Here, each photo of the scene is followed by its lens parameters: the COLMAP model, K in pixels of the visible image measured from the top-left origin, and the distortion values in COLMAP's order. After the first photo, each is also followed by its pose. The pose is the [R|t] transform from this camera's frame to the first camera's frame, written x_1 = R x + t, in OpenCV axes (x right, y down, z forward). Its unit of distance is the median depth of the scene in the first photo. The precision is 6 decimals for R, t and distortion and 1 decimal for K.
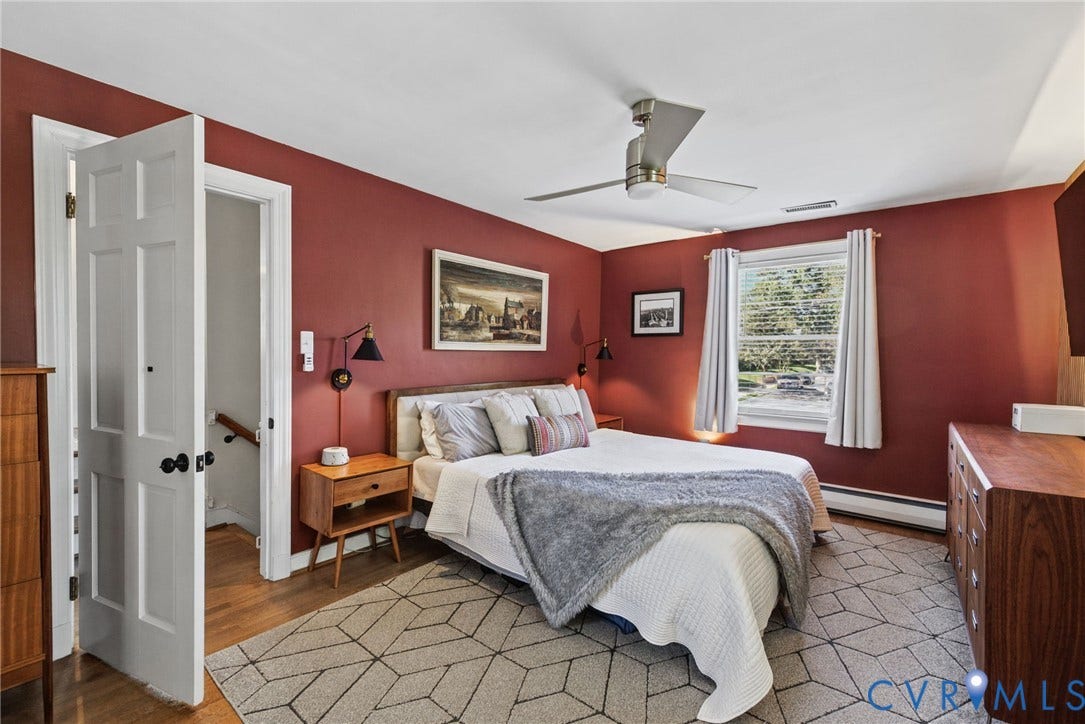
lens RADIAL K [[465.4, 0, 542.5], [0, 465.4, 362.0], [0, 0, 1]] dist [0.001055, 0.000210]
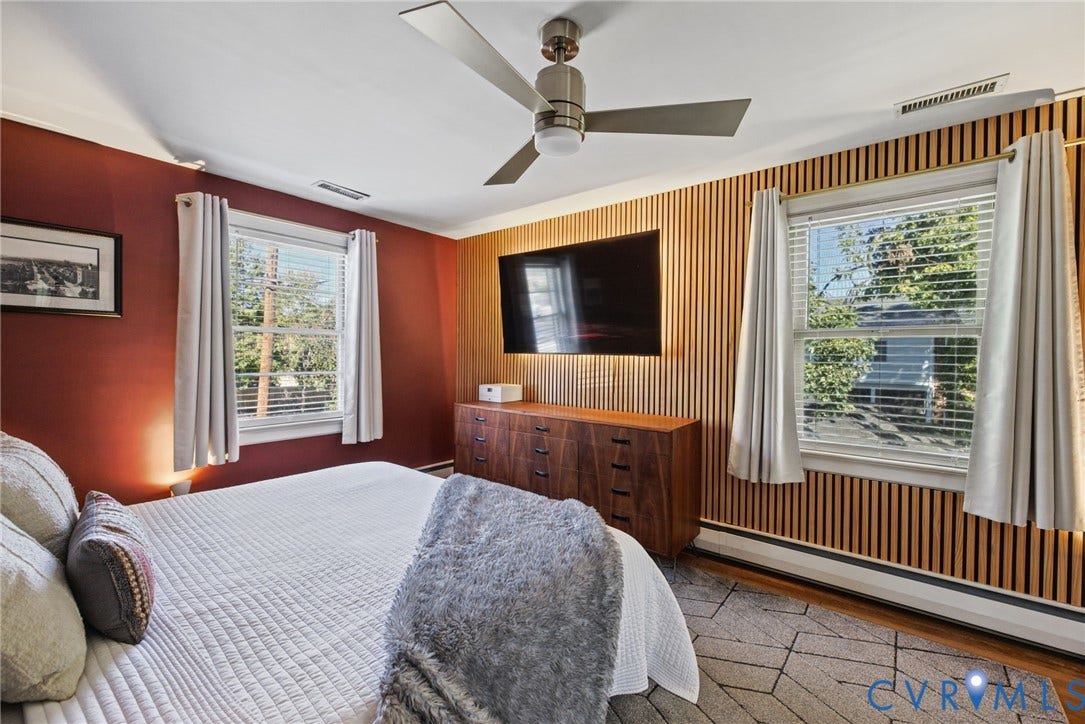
lens RADIAL K [[440.8, 0, 542.5], [0, 440.8, 362.0], [0, 0, 1]] dist [-0.000085, 0.000051]
pose [[0.036123, -0.024225, 0.999054, -0.232502], [0.005303, 0.999697, 0.024049, -0.011333], [-0.999333, 0.004429, 0.036240, 0.461123]]
